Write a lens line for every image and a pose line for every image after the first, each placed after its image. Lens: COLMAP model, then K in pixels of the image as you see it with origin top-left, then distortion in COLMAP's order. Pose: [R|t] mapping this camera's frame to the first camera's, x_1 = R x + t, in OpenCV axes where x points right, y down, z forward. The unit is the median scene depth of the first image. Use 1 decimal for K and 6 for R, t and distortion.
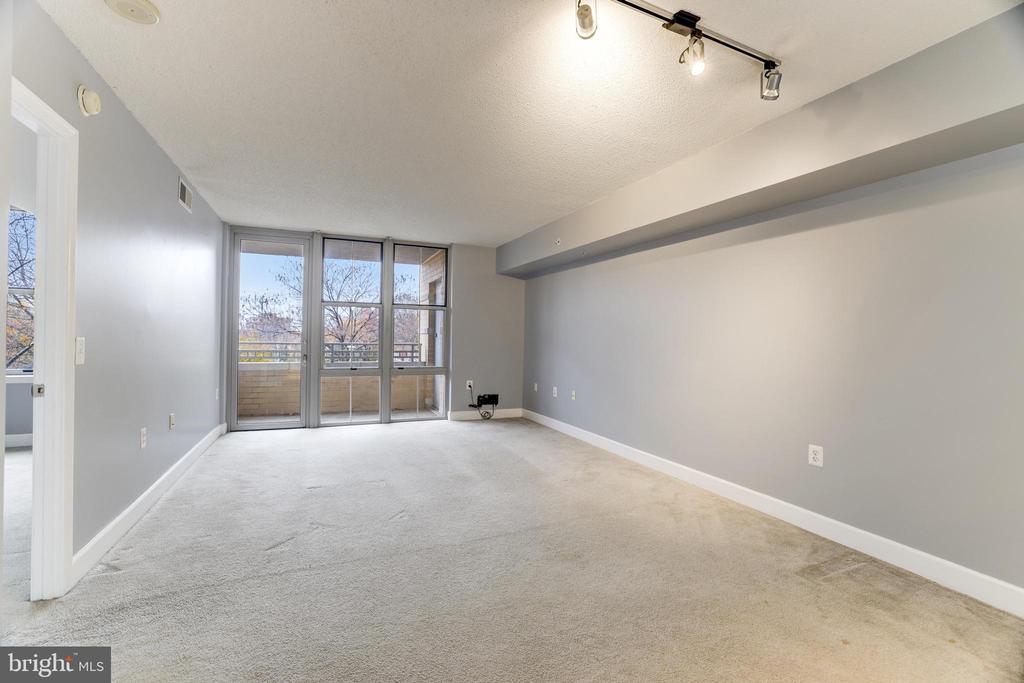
lens RADIAL K [[441.4, 0, 510.6], [0, 441.4, 336.2], [0, 0, 1]] dist [-0.033838, 0.000416]
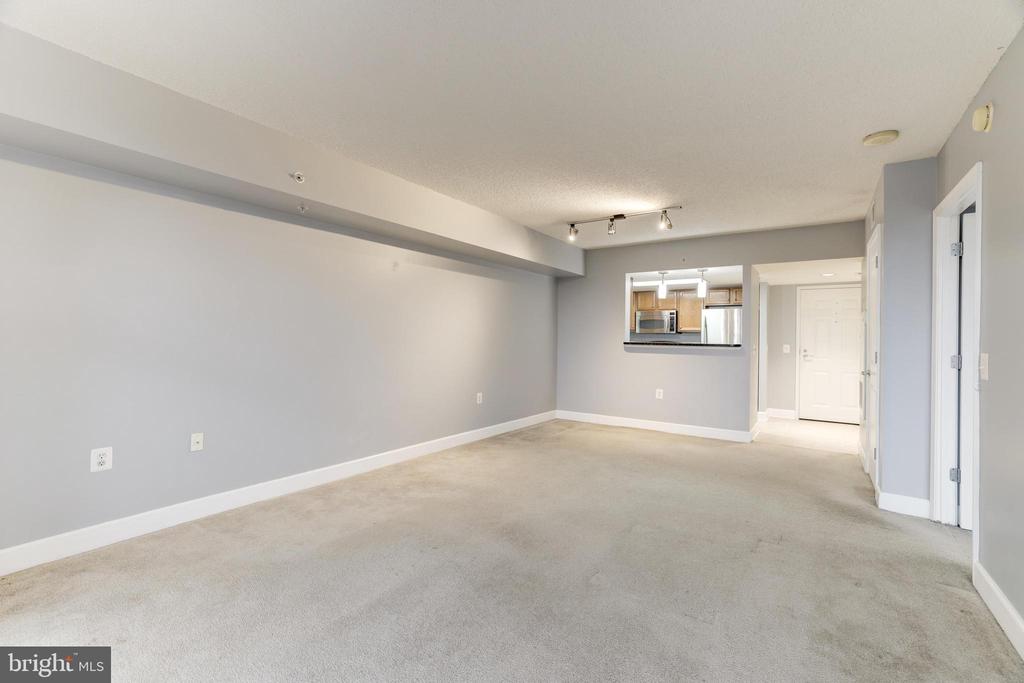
lens RADIAL K [[441.4, 0, 510.6], [0, 441.4, 336.2], [0, 0, 1]] dist [-0.033838, 0.000416]
pose [[-0.515716, -0.021081, 0.856500, -0.434410], [-0.022503, 0.999686, 0.011056, -0.007264], [-0.856464, -0.013572, -0.516029, 0.827076]]
